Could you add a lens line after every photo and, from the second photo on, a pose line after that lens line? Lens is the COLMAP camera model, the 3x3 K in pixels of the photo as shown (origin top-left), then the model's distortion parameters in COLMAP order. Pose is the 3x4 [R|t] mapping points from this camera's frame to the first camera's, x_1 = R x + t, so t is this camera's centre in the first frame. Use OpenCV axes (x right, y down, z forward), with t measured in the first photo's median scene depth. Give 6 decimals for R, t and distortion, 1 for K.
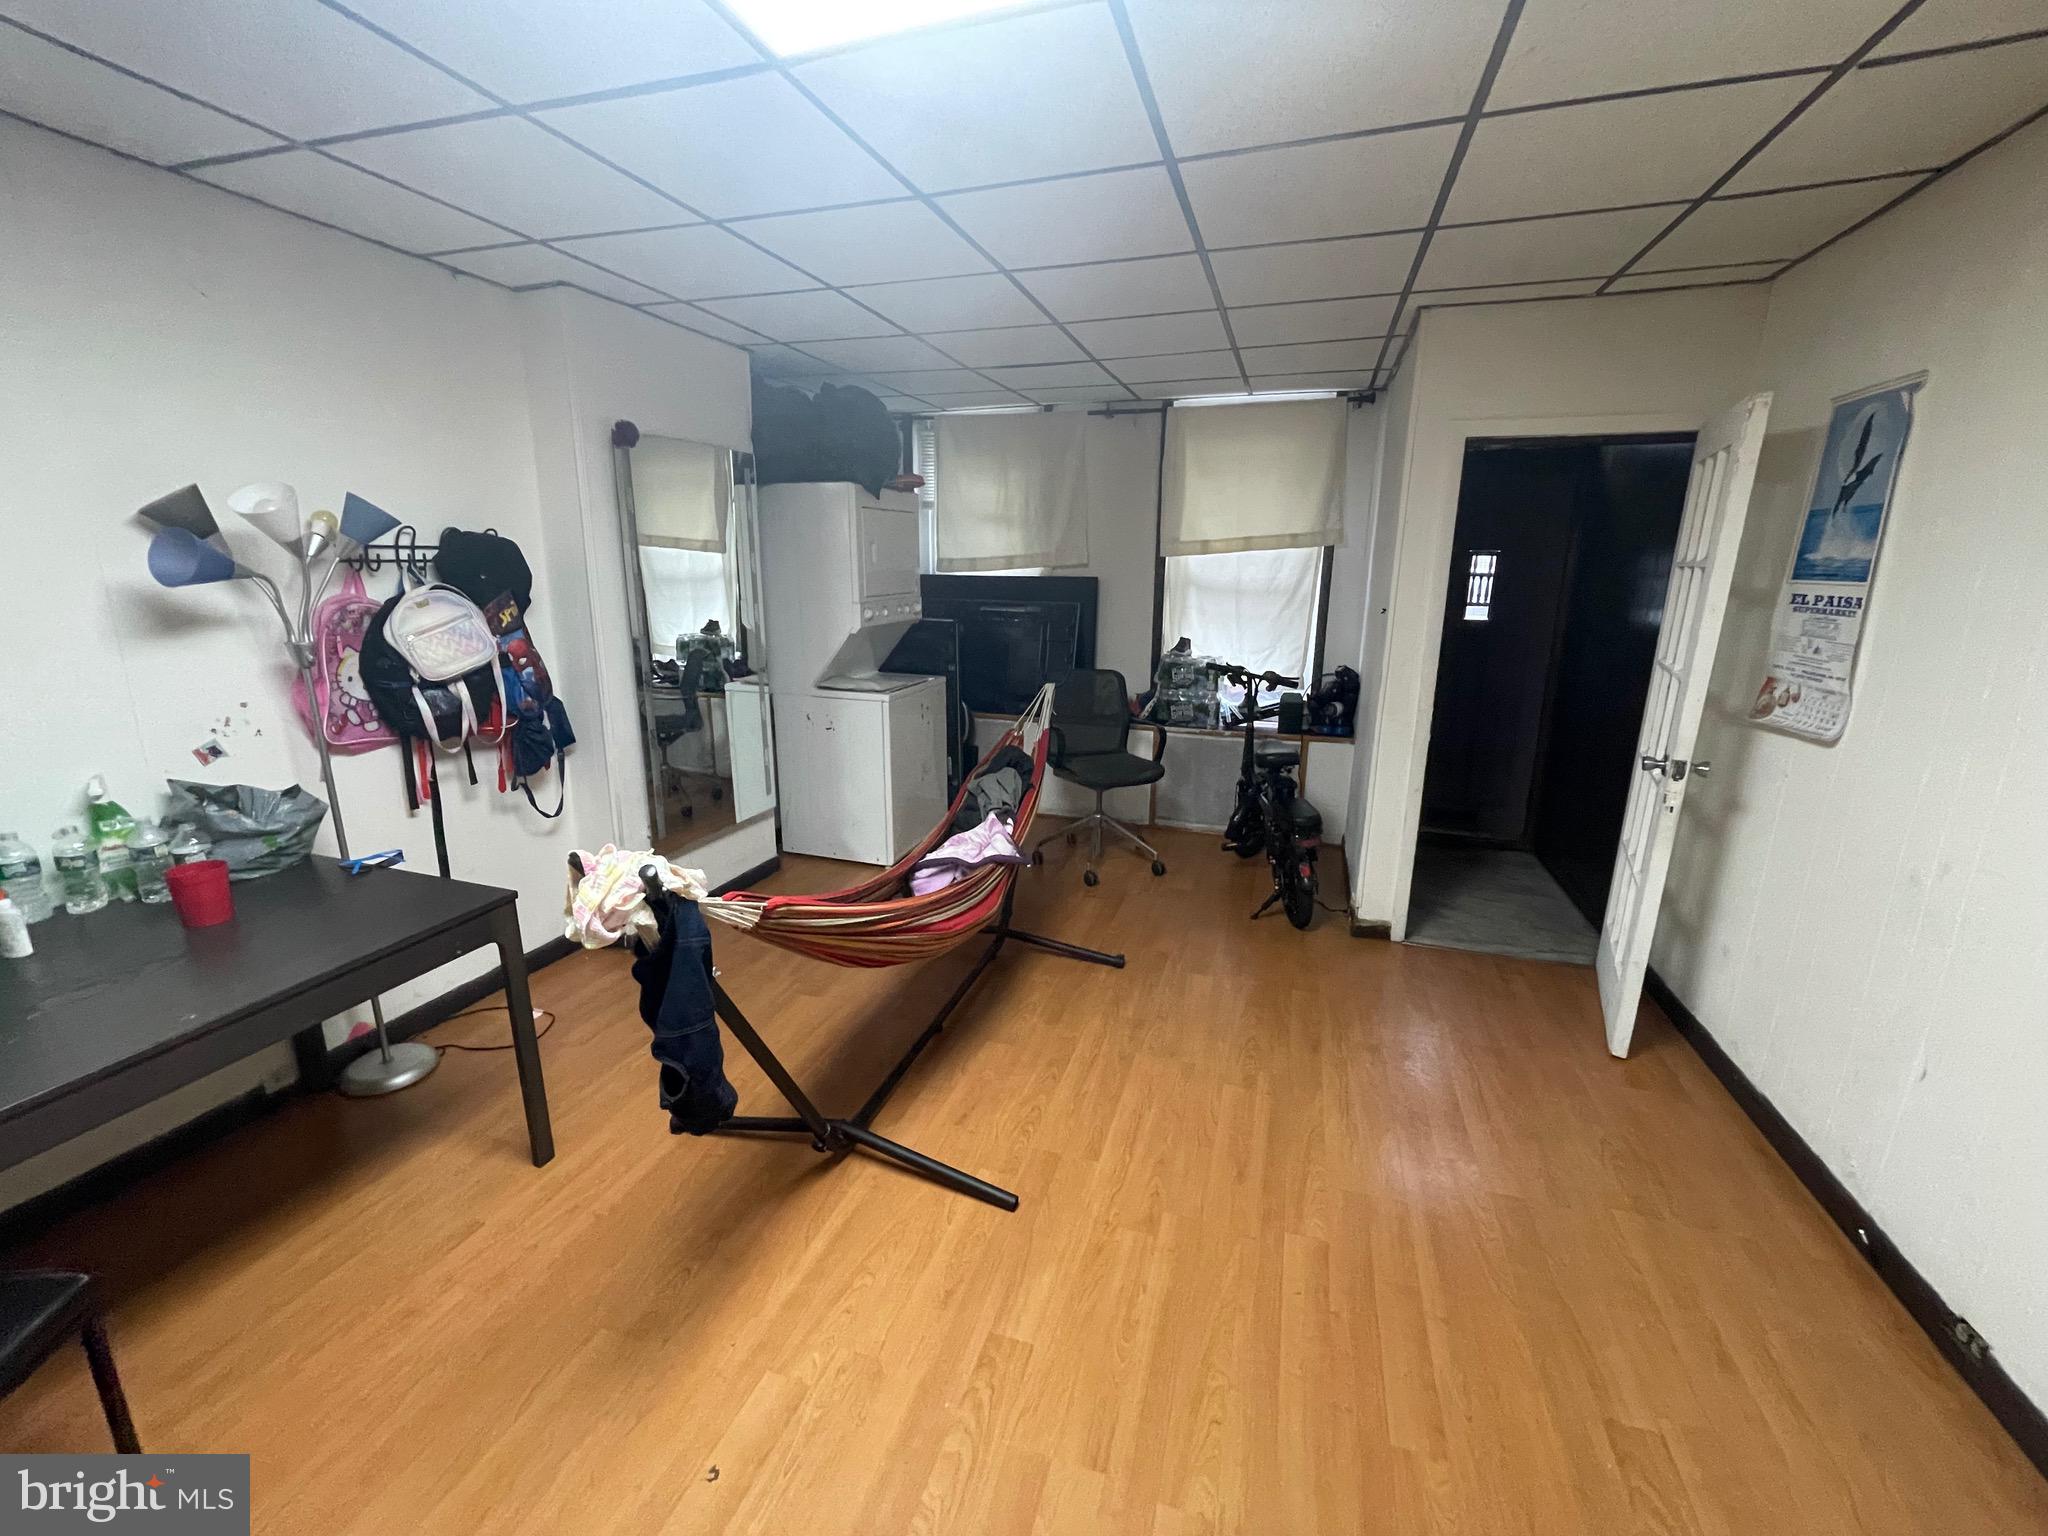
lens RADIAL K [[841.8, 0, 1017.9], [0, 841.8, 761.5], [0, 0, 1]] dist [-0.002405, 0.000467]
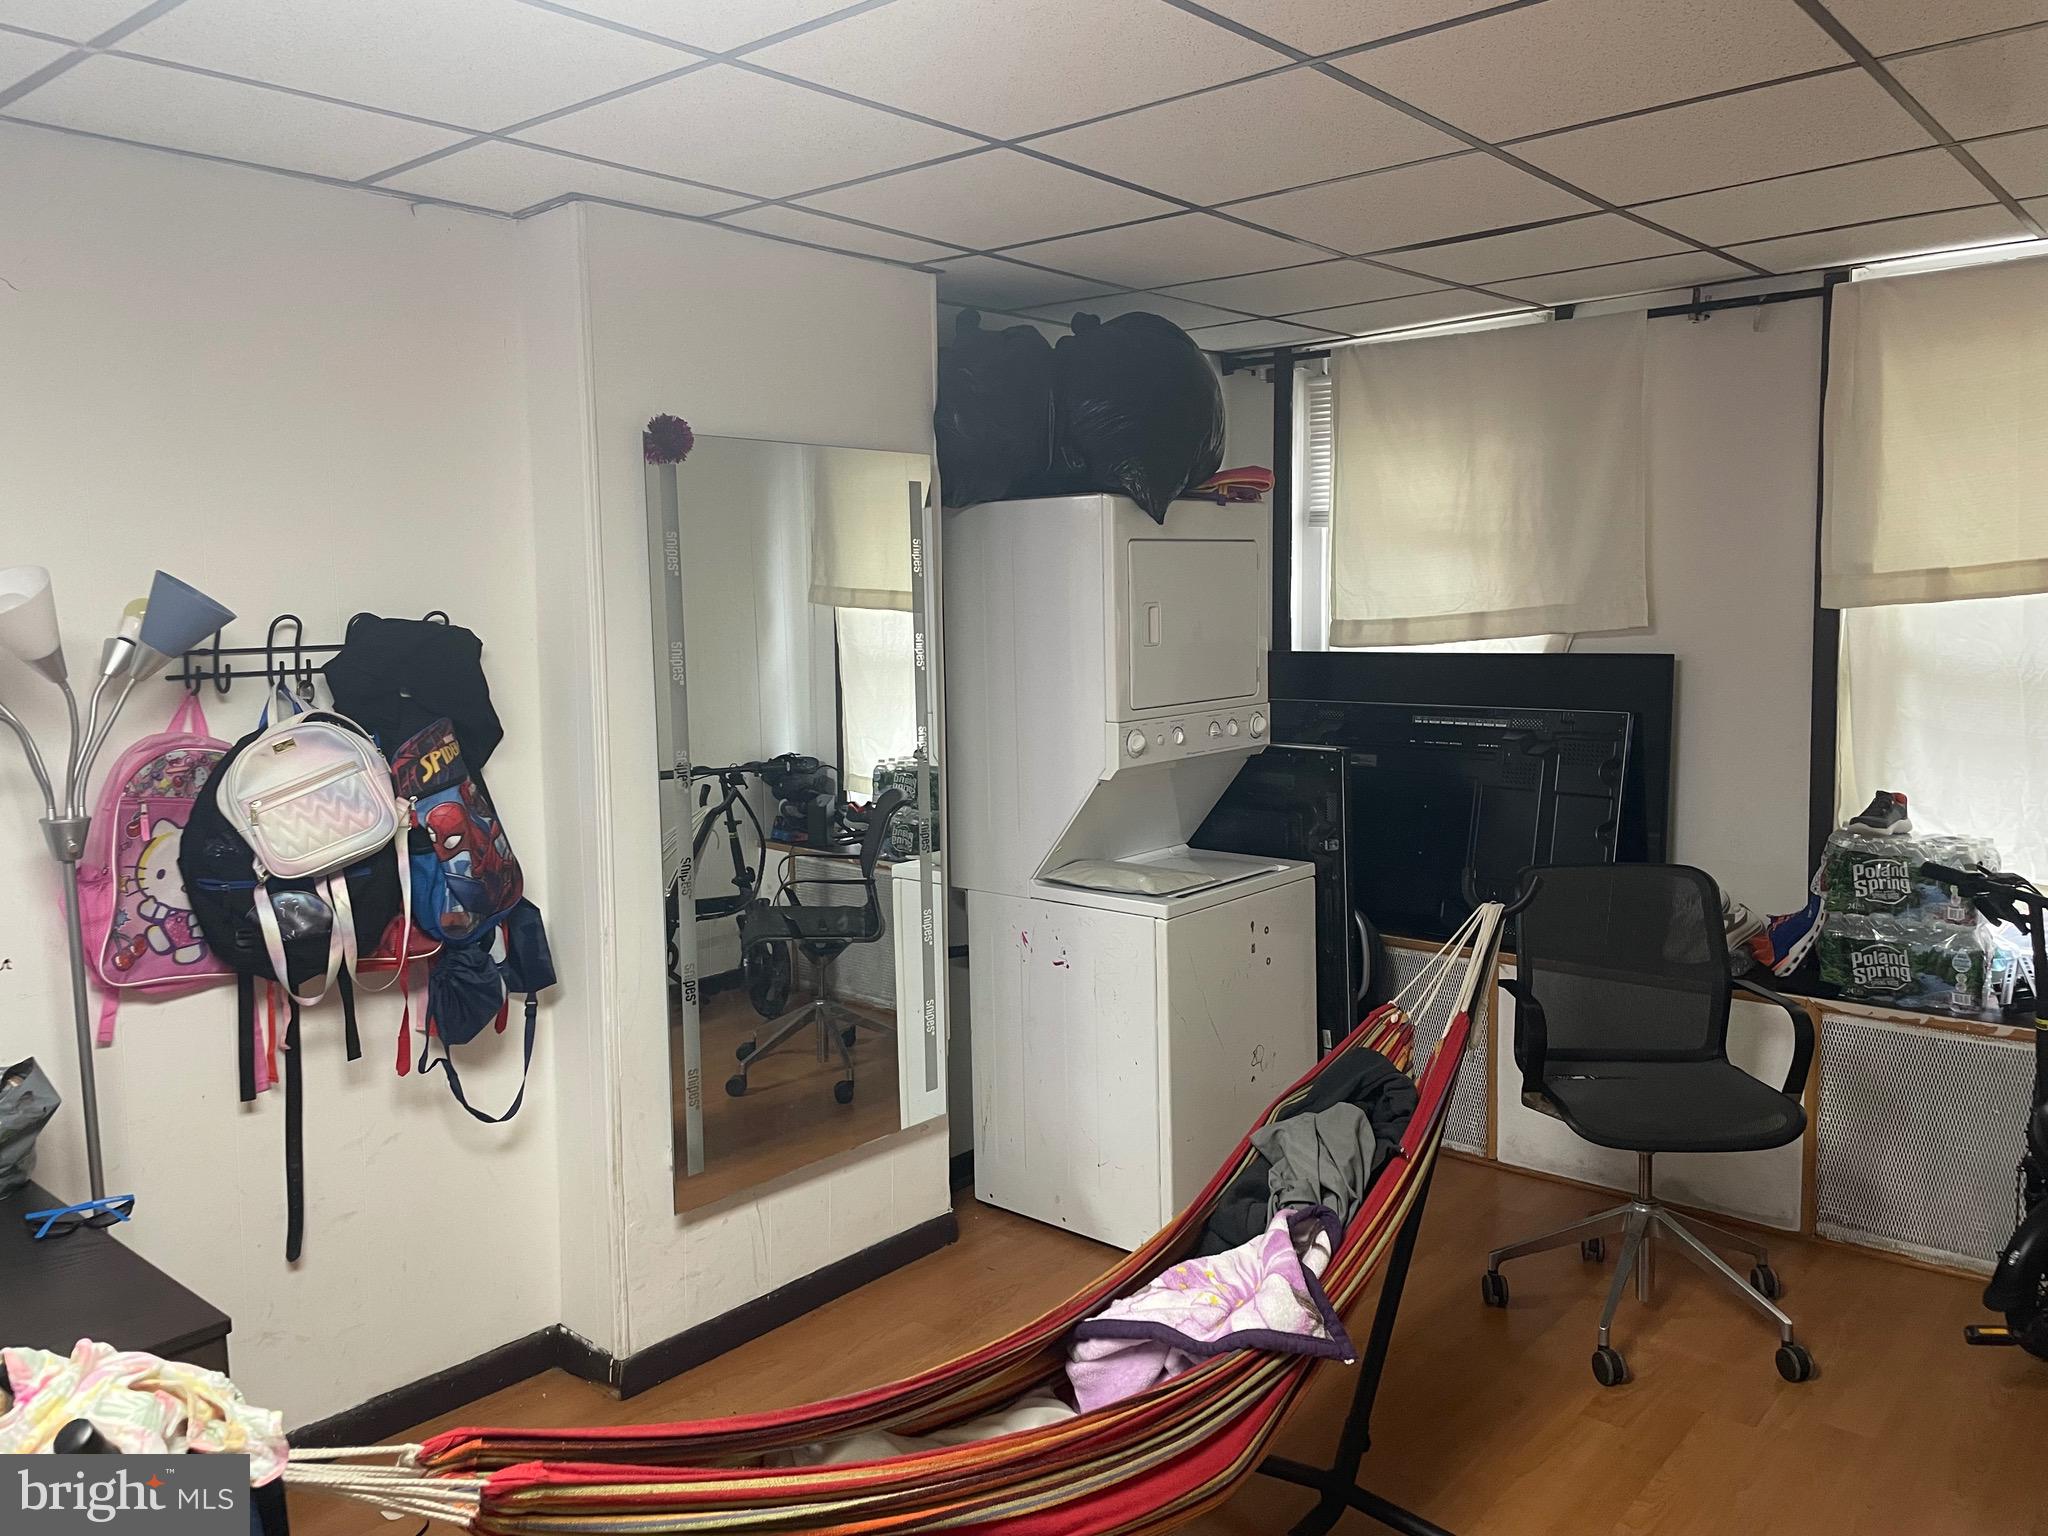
lens RADIAL K [[1561.6, 0, 1014.8], [0, 1561.6, 739.0], [0, 0, 1]] dist [0.073101, -0.092128]
pose [[0.926636, 0.007931, -0.375877, 0.120192], [-0.061810, 0.989387, -0.131500, -0.055873], [0.370845, 0.145085, 0.917292, 0.127867]]
